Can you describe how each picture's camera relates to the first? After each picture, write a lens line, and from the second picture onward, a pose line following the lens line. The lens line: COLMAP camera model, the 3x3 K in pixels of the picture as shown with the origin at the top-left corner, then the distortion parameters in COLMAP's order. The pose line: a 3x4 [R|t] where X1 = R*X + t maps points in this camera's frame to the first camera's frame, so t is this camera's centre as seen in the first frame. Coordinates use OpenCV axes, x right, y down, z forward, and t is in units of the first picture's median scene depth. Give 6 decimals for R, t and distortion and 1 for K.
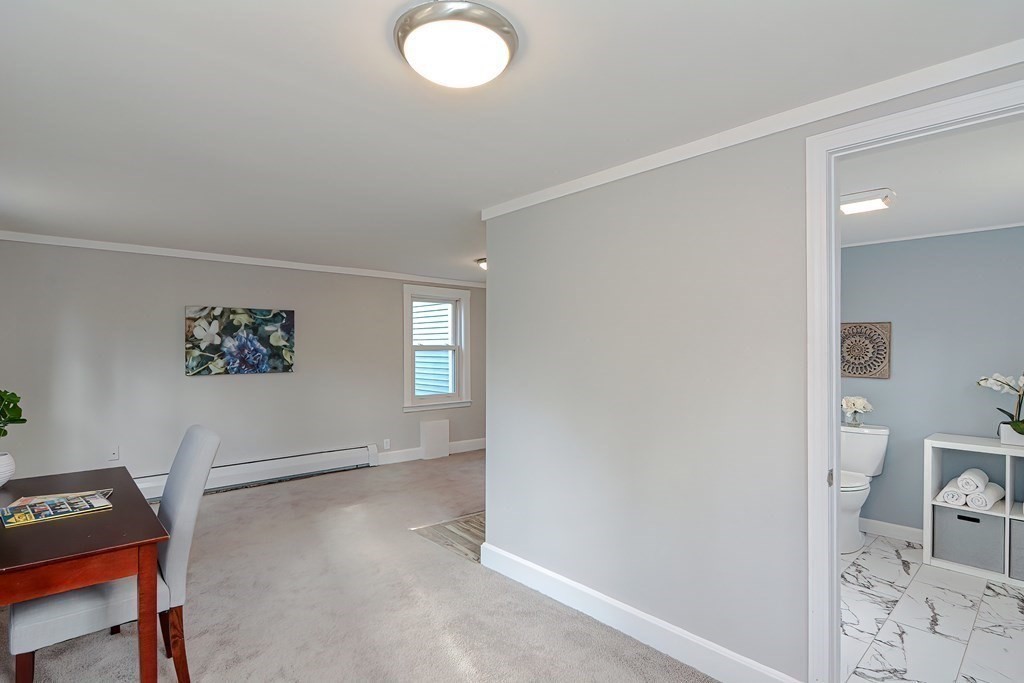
lens RADIAL K [[509.9, 0, 522.1], [0, 509.9, 343.8], [0, 0, 1]] dist [0.000580, -0.008144]
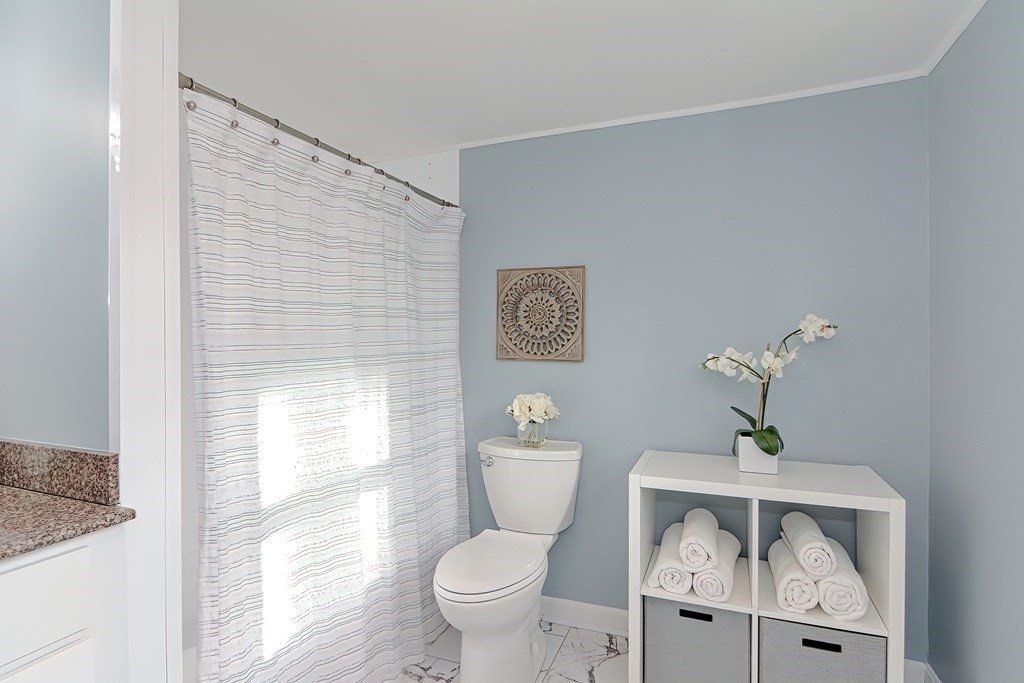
lens RADIAL K [[509.9, 0, 535.5], [0, 509.9, 339.2], [0, 0, 1]] dist [0.000580, -0.008144]
pose [[0.889433, -0.015127, 0.456816, 0.409449], [0.006198, 0.999759, 0.021038, 0.030676], [-0.457024, -0.015880, 0.889312, 0.506793]]
